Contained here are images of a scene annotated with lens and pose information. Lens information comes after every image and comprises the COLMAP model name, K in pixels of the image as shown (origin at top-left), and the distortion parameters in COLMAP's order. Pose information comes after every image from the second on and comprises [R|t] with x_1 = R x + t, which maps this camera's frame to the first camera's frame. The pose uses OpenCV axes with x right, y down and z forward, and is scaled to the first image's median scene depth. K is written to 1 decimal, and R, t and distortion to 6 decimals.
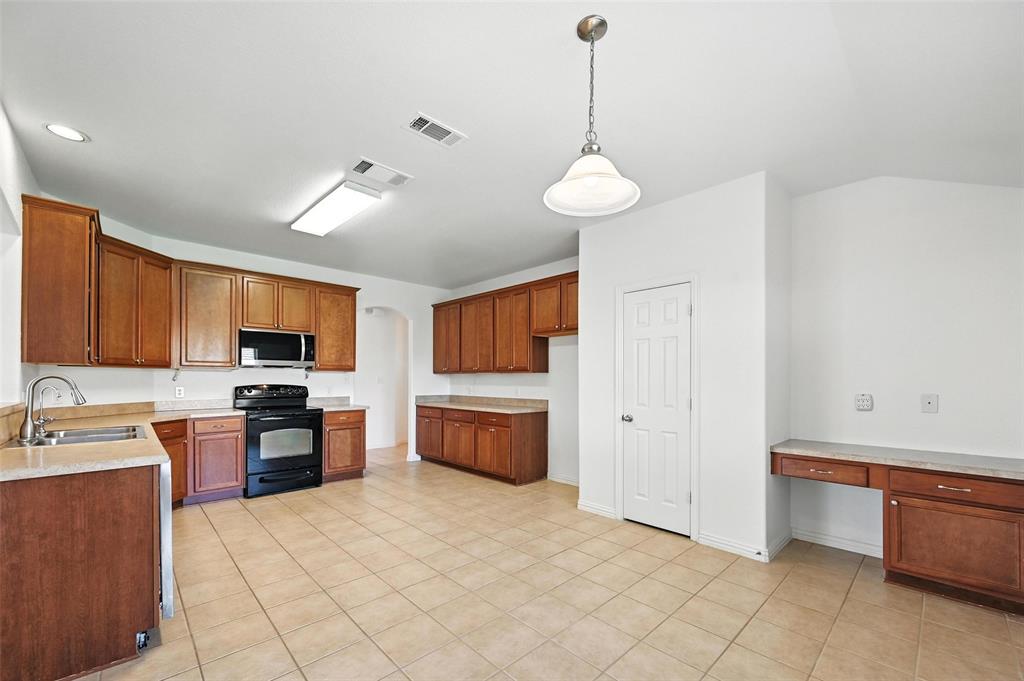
lens RADIAL K [[413.4, 0, 529.0], [0, 413.4, 379.2], [0, 0, 1]] dist [0.001522, 0.001203]
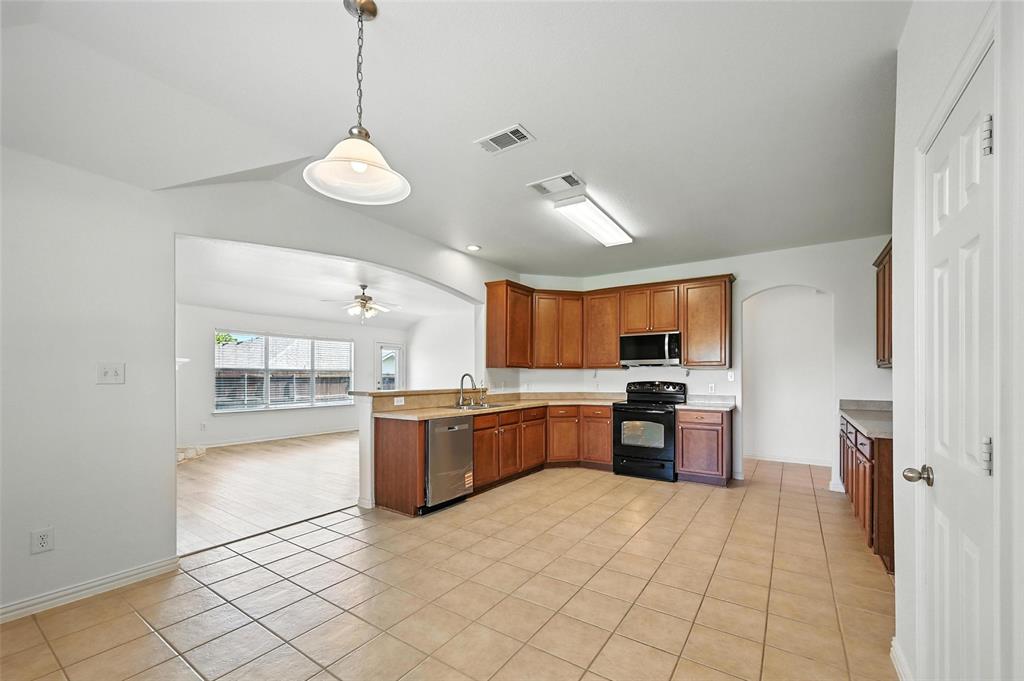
lens RADIAL K [[413.4, 0, 510.9], [0, 413.4, 376.5], [0, 0, 1]] dist [0.001522, 0.001203]
pose [[0.194934, -0.001614, -0.980815, 0.406289], [-0.000722, 0.999998, -0.001789, 0.002187], [0.980816, 0.001057, 0.194933, 0.407502]]
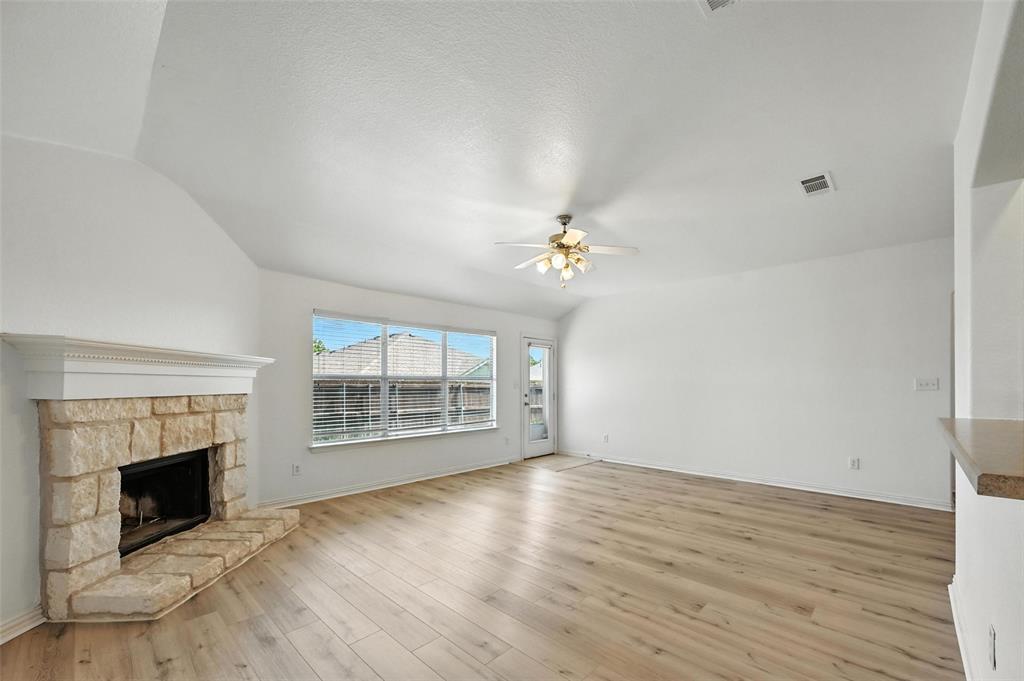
lens RADIAL K [[413.4, 0, 510.2], [0, 413.4, 384.9], [0, 0, 1]] dist [0.001522, 0.001203]
pose [[0.028088, -0.002726, -0.999602, -0.319848], [0.003371, 0.999991, -0.002633, -0.002059], [0.999600, -0.003295, 0.028097, 0.071165]]
